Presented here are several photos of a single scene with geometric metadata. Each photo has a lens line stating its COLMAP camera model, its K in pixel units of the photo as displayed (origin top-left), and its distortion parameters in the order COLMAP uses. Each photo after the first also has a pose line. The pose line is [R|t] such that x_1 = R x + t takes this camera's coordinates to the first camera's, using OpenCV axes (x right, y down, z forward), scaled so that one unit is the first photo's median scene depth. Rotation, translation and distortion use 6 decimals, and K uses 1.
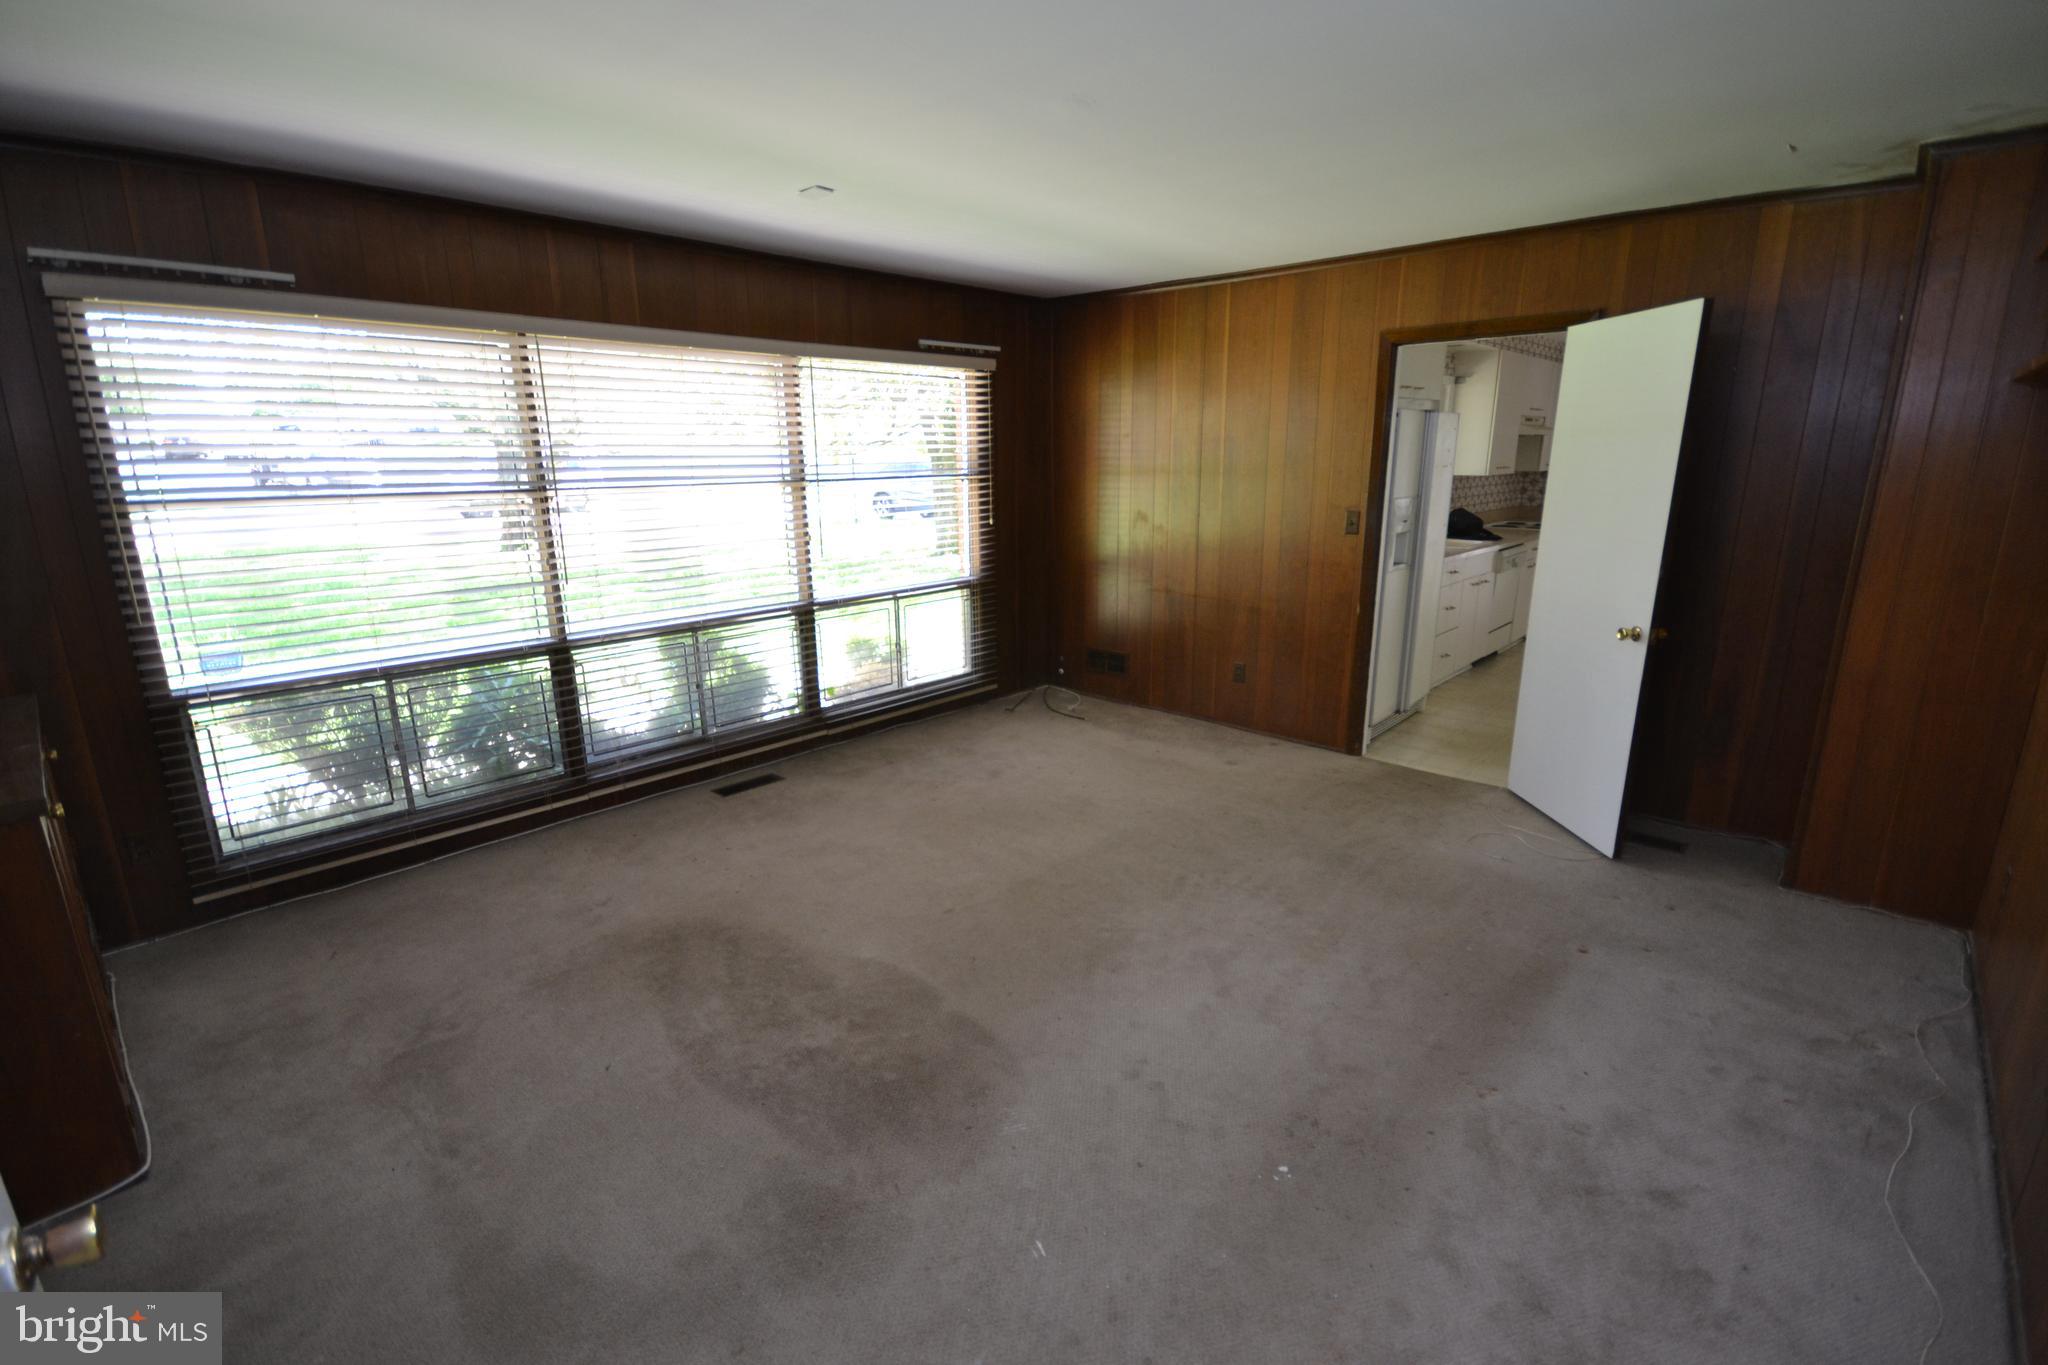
lens RADIAL K [[908.3, 0, 1014.9], [0, 908.3, 678.8], [0, 0, 1]] dist [0.001436, -0.004429]
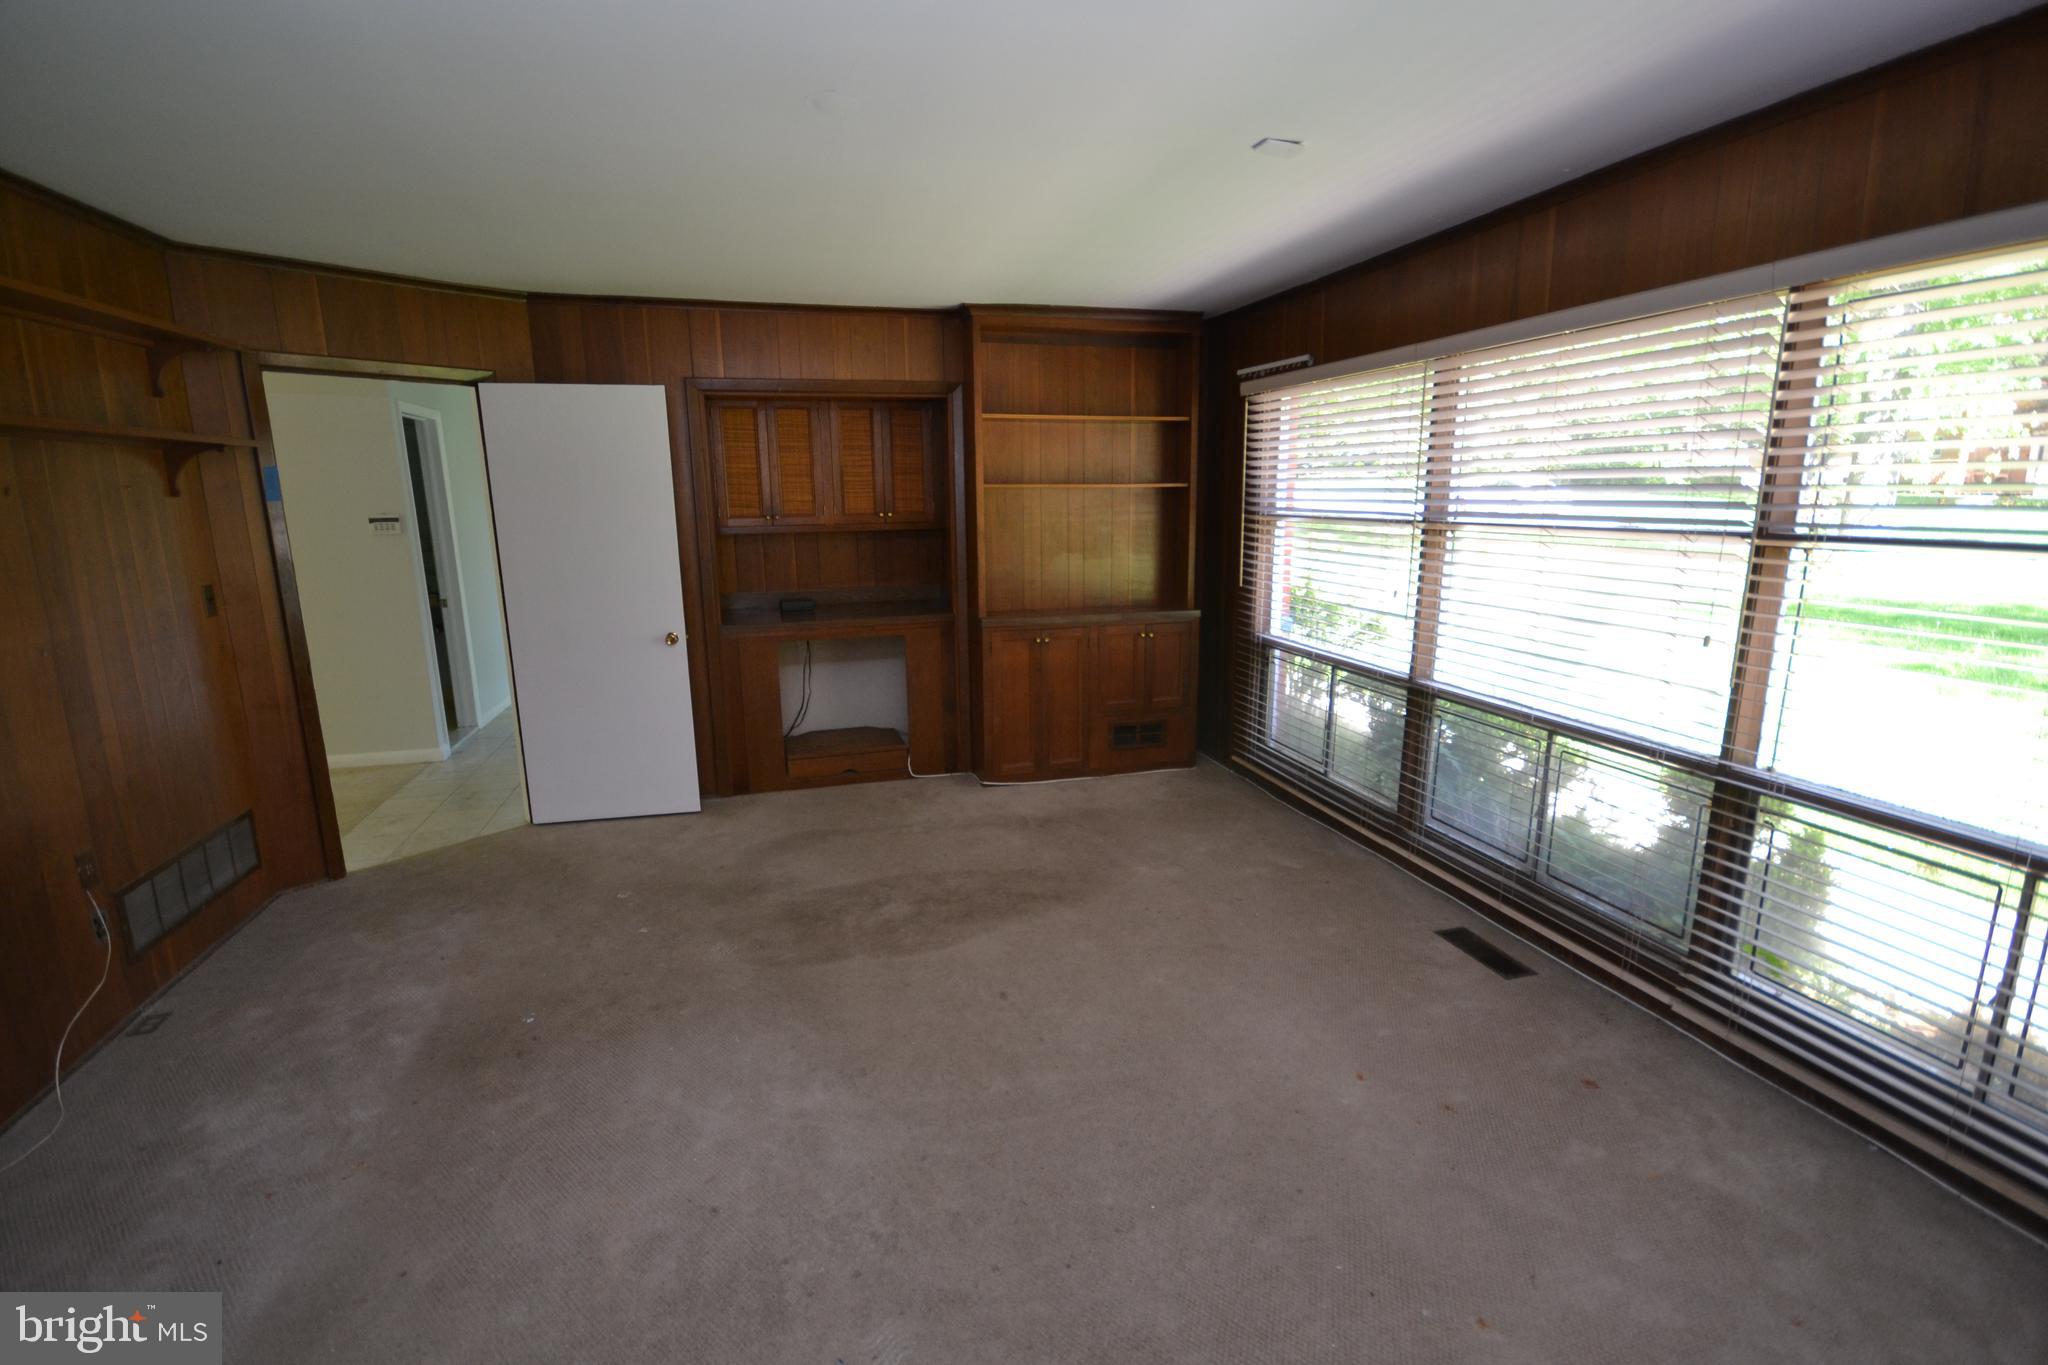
lens RADIAL K [[908.3, 0, 1014.9], [0, 908.3, 678.8], [0, 0, 1]] dist [0.001436, -0.004429]
pose [[-0.513432, 0.183236, -0.838339, 0.517930], [-0.198758, 0.924978, 0.323900, -0.273049], [0.834795, 0.332927, -0.438494, 1.089764]]
